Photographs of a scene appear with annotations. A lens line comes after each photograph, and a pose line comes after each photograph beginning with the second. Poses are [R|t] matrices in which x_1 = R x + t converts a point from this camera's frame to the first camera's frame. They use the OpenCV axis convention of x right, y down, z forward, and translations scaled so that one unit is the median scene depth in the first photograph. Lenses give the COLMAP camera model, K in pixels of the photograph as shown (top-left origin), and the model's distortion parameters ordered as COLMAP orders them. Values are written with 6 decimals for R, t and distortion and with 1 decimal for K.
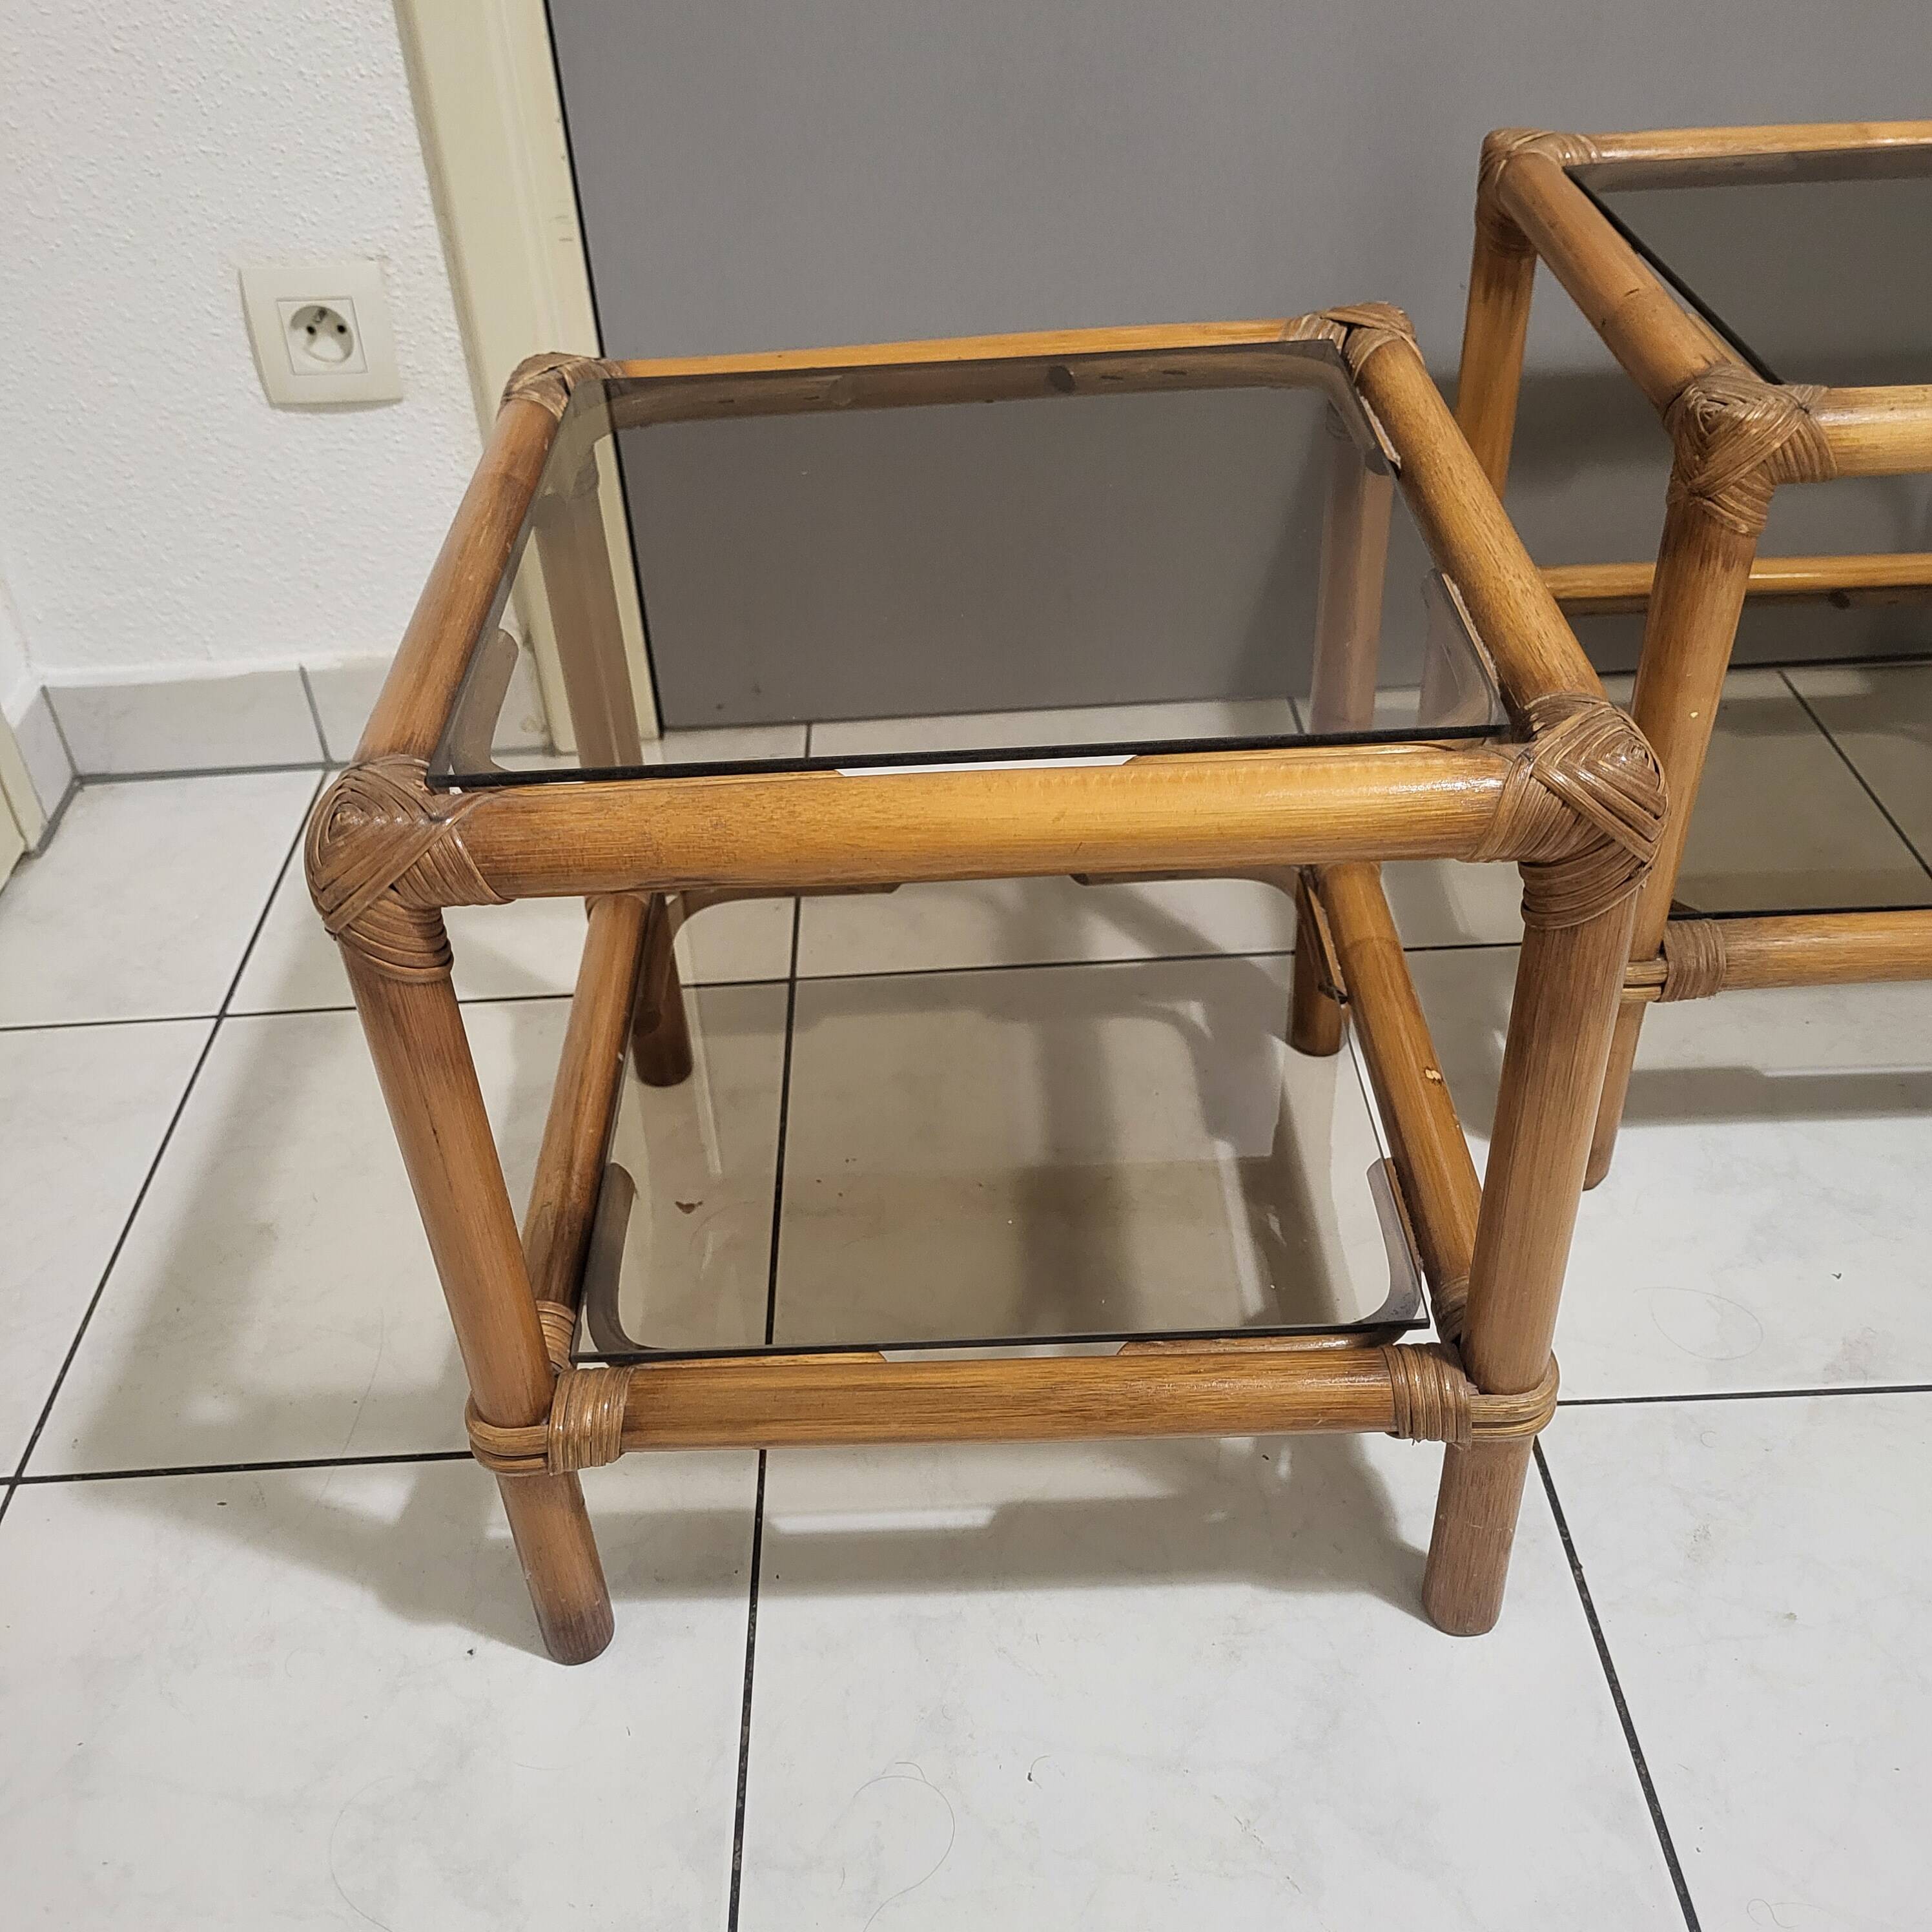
lens RADIAL K [[1971.8, 0, 917.5], [0, 1971.8, 961.7], [0, 0, 1]] dist [0.028615, -0.019534]
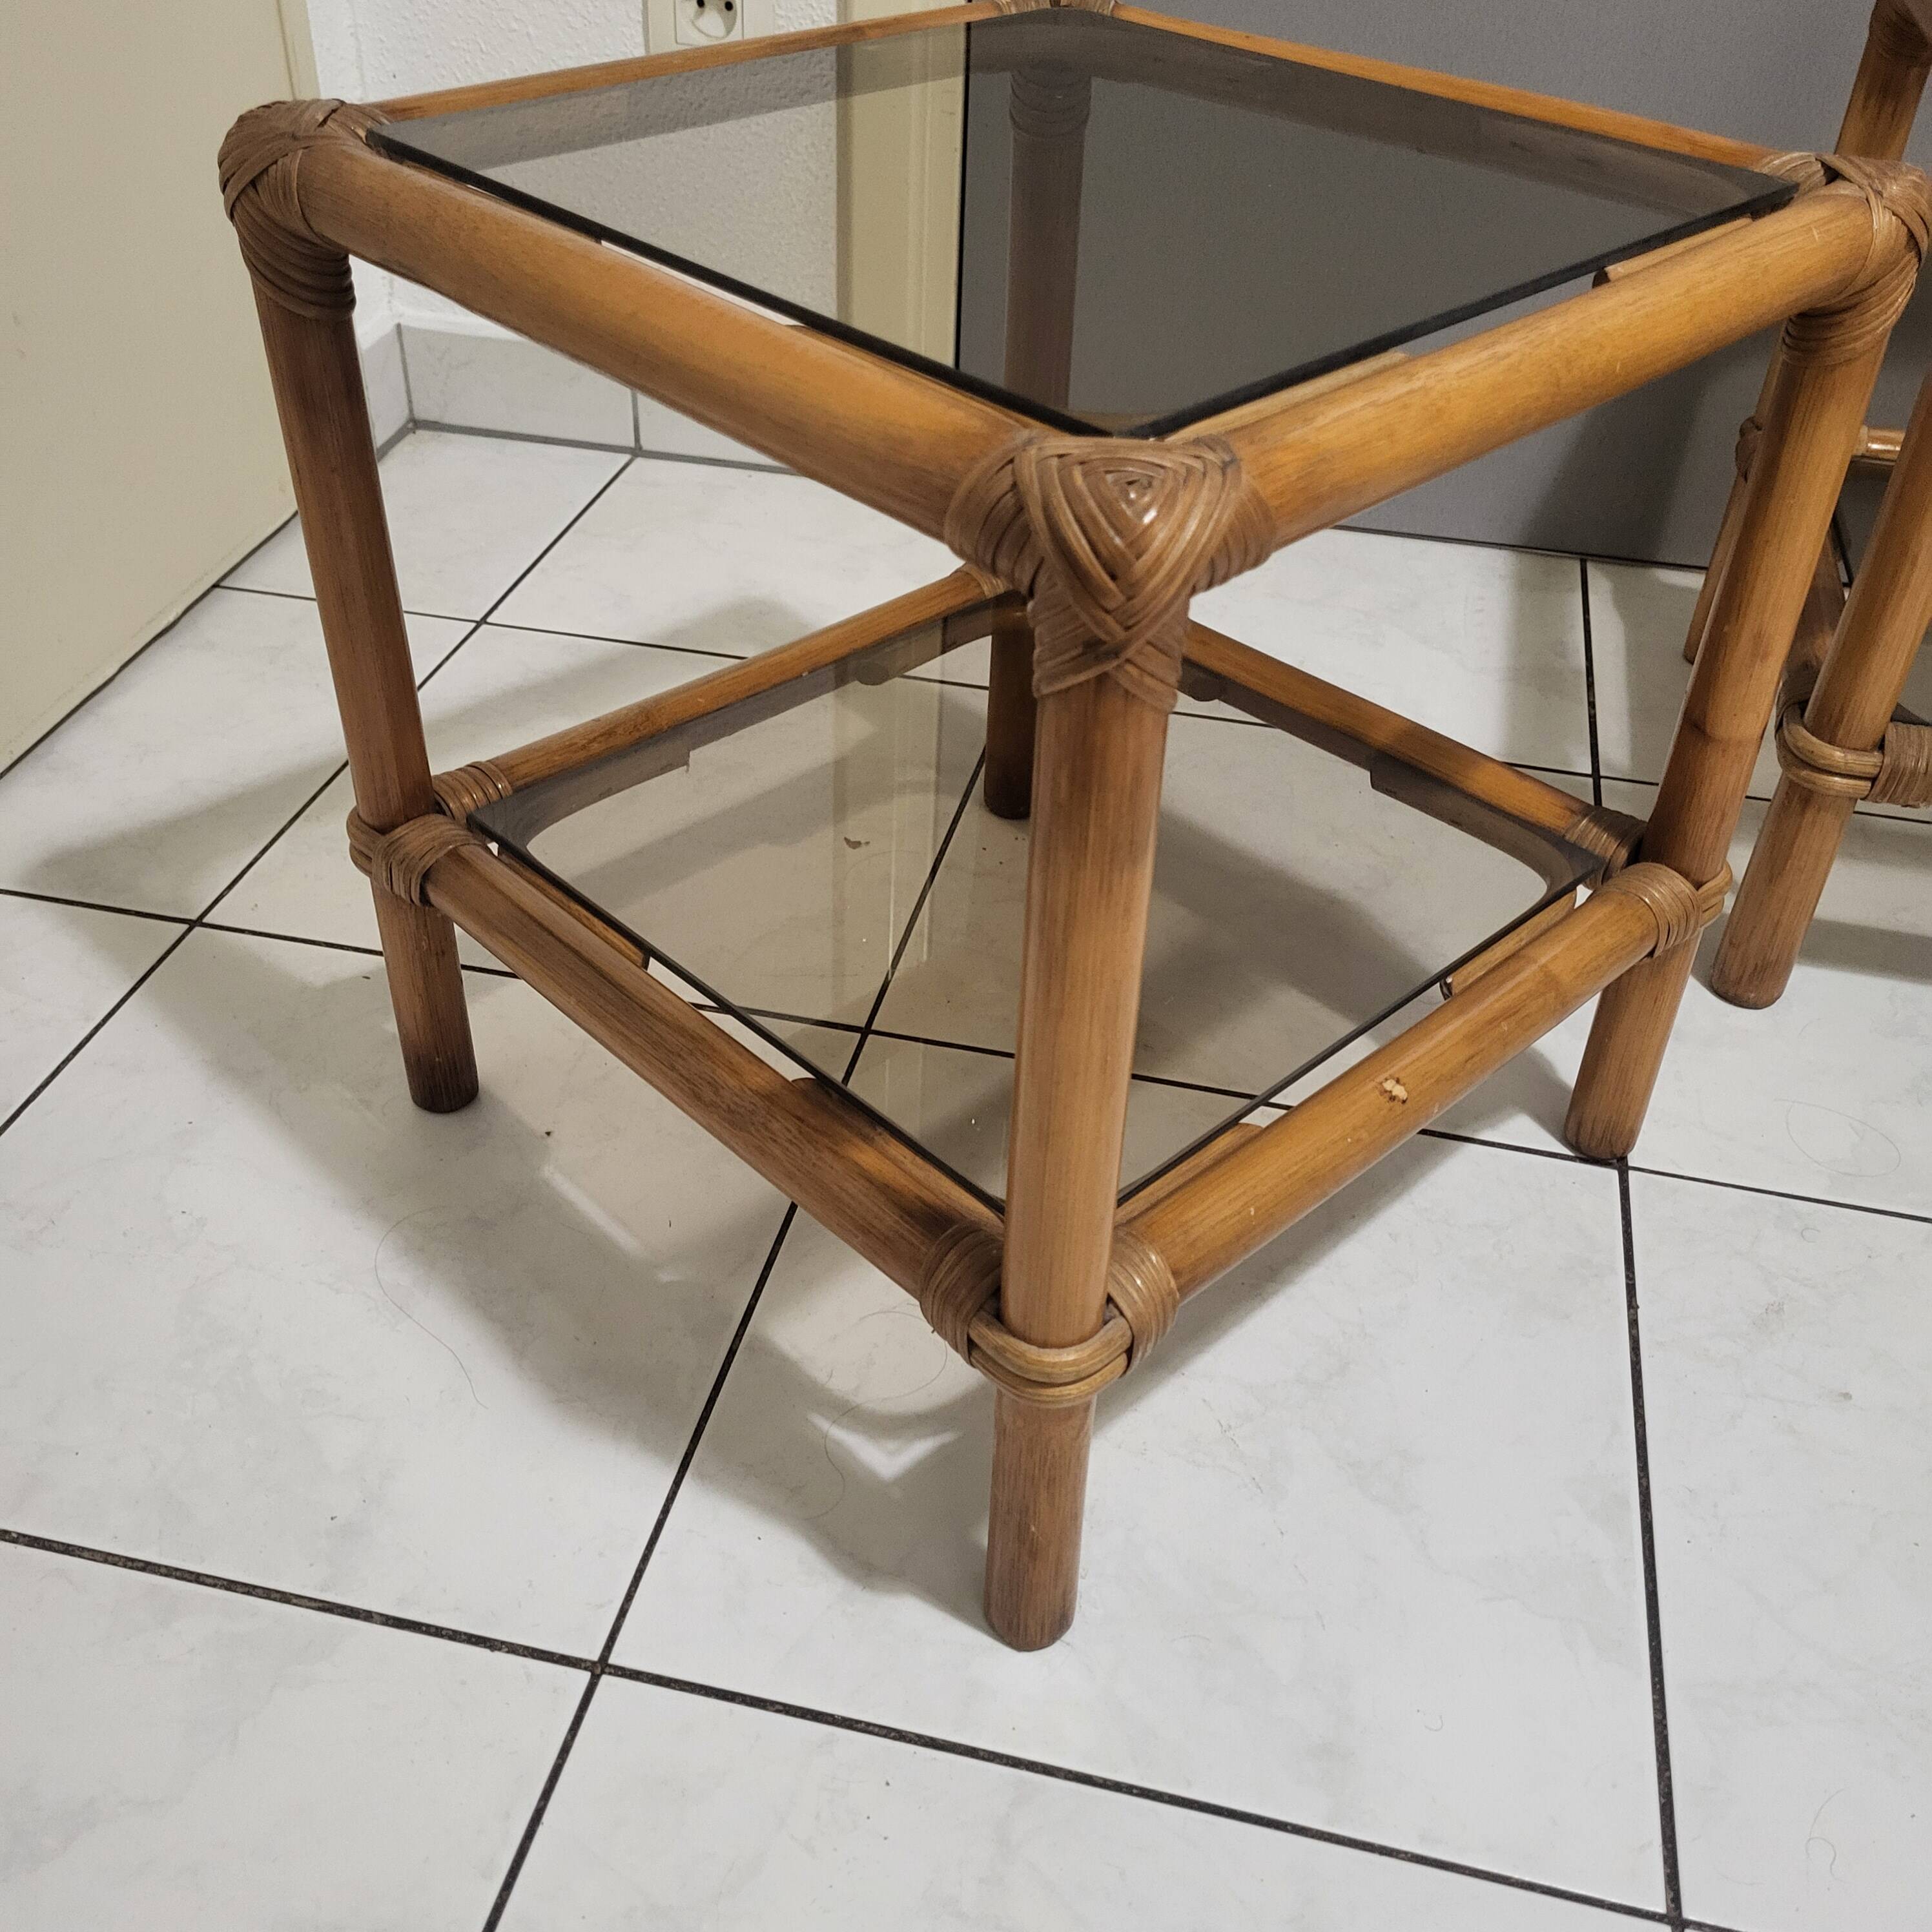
lens RADIAL K [[1944.8, 0, 937.8], [0, 1944.8, 982.5], [0, 0, 1]] dist [0.050625, -0.049675]
pose [[0.966886, 0.214762, -0.137871, 0.068101], [-0.213685, 0.976638, 0.022738, 0.136014], [0.139533, 0.007476, 0.990189, -0.000536]]
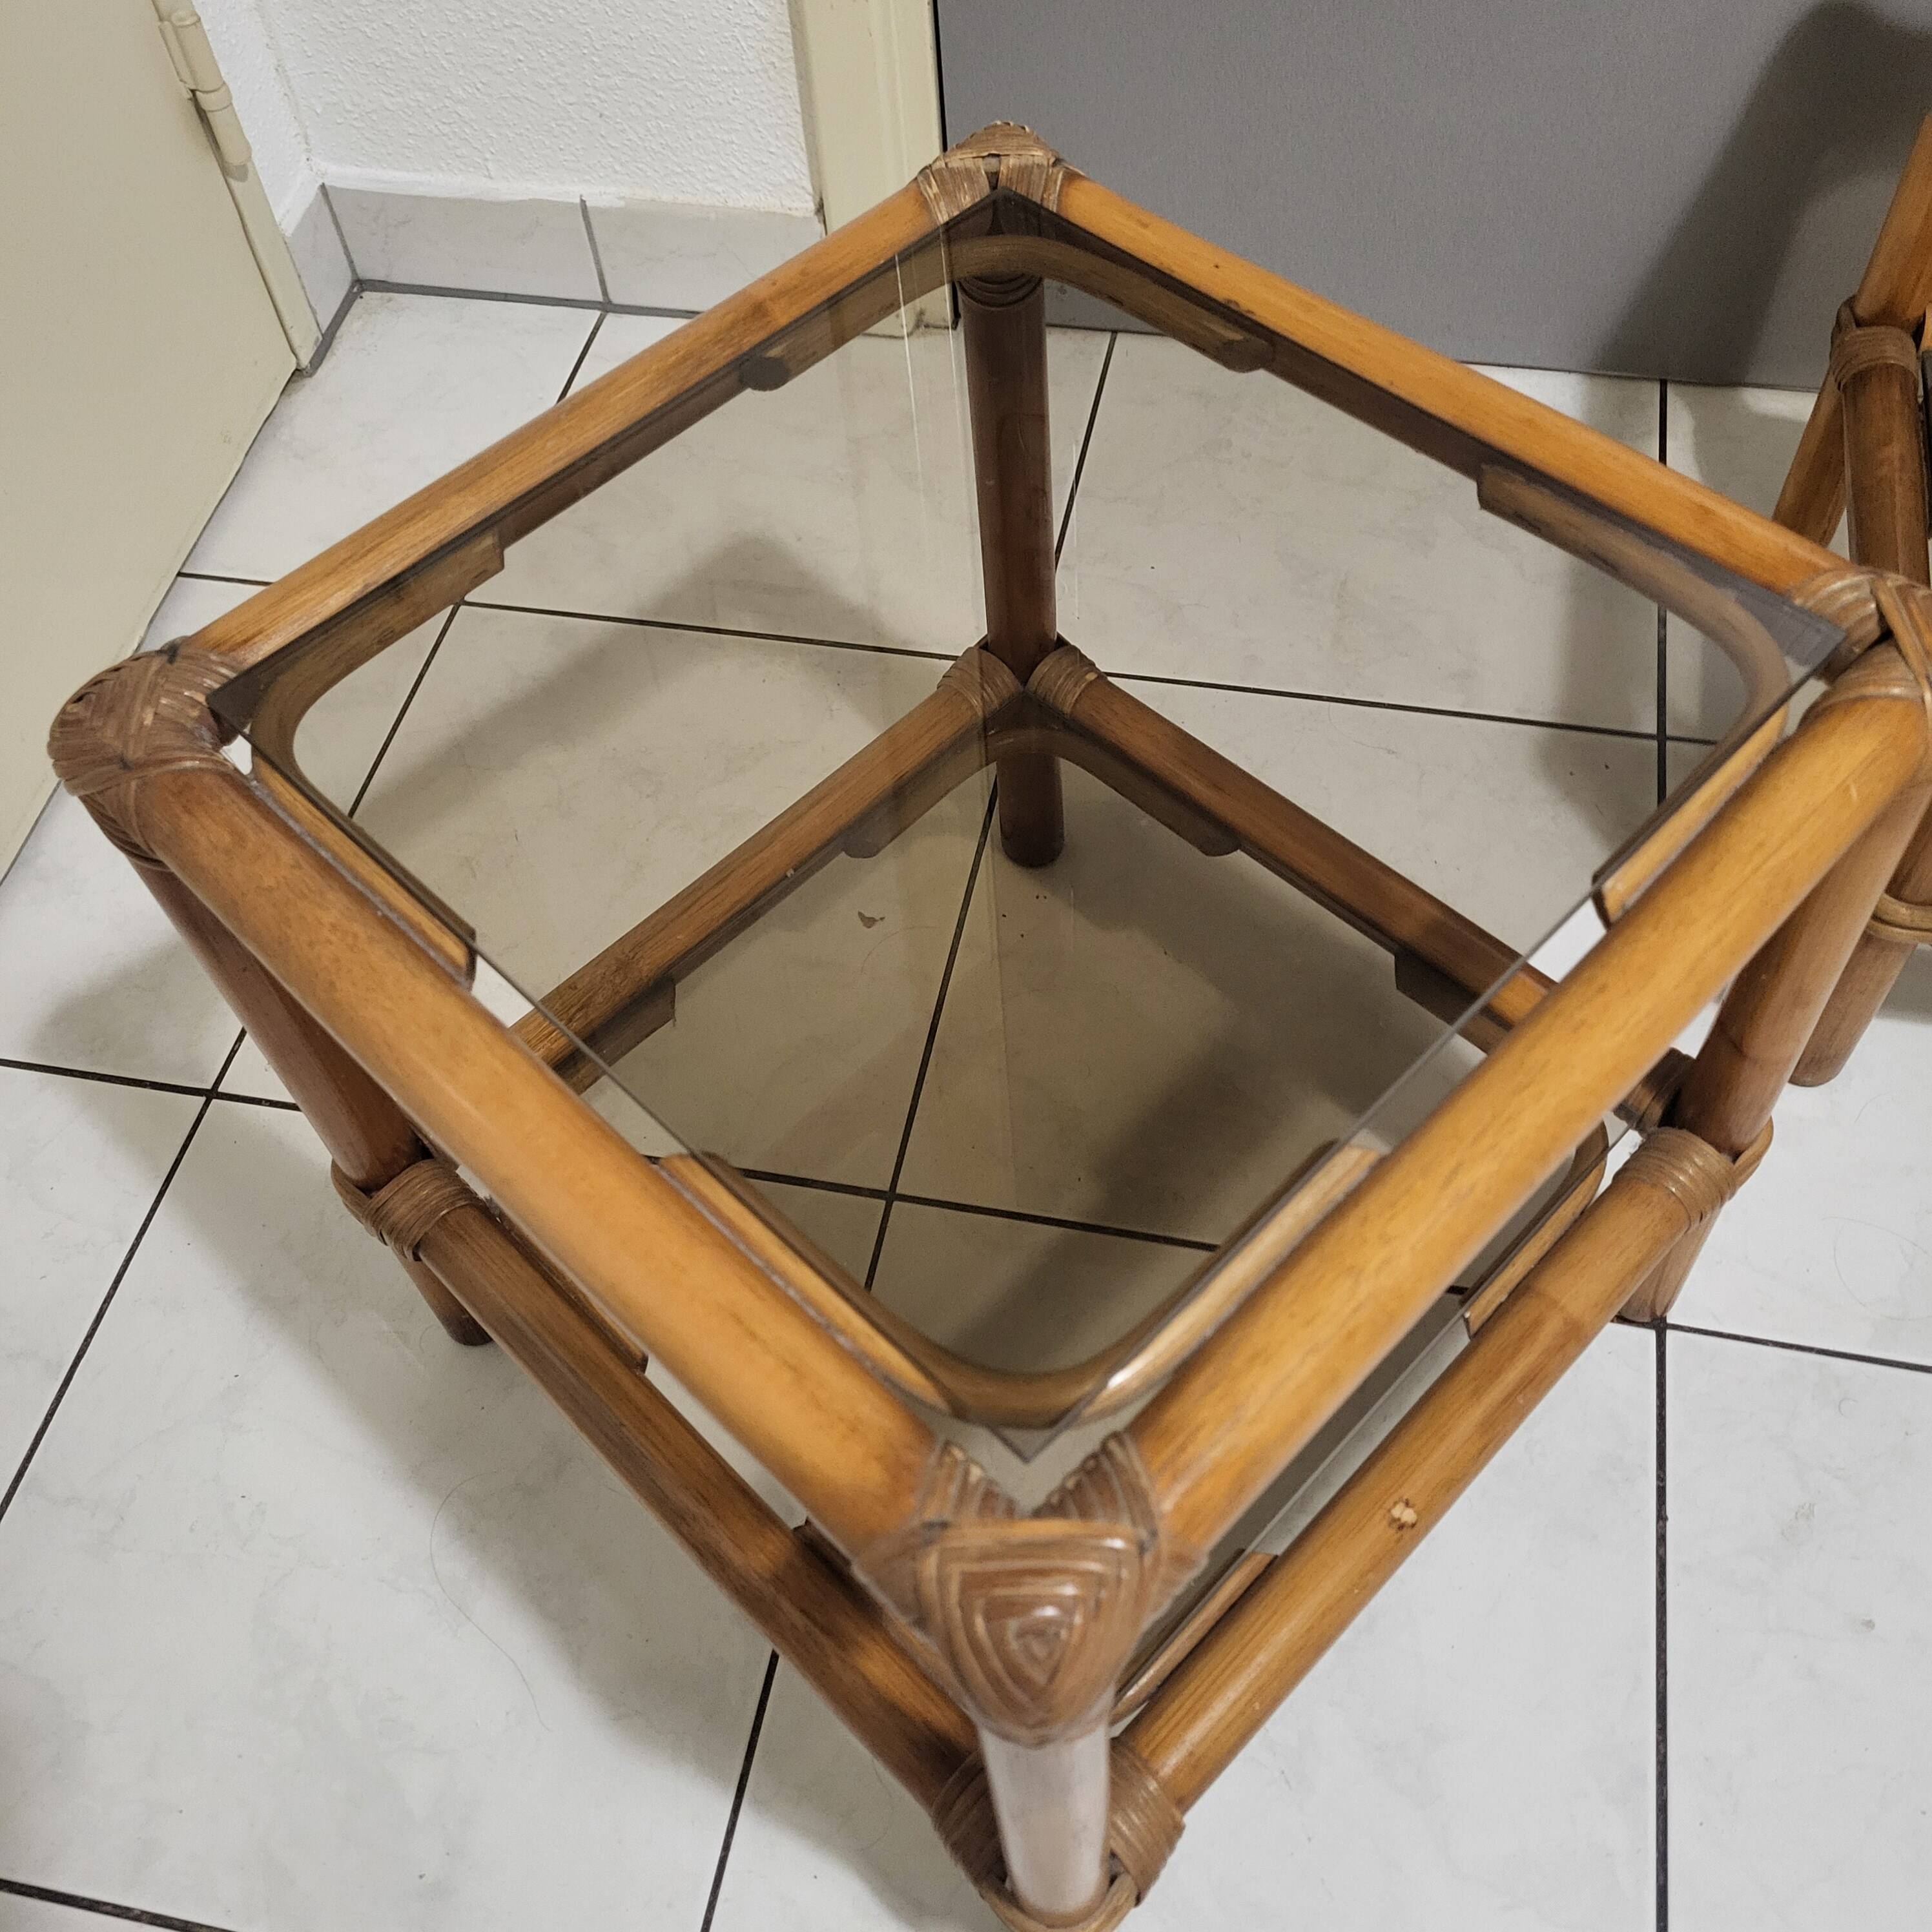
lens RADIAL K [[1948.2, 0, 967.1], [0, 1948.2, 919.6], [0, 0, 1]] dist [0.037072, -0.016788]
pose [[0.976592, 0.176897, -0.122374, 0.042350], [-0.132273, 0.942518, 0.306863, -0.153448], [0.169622, -0.283493, 0.943854, 0.072778]]
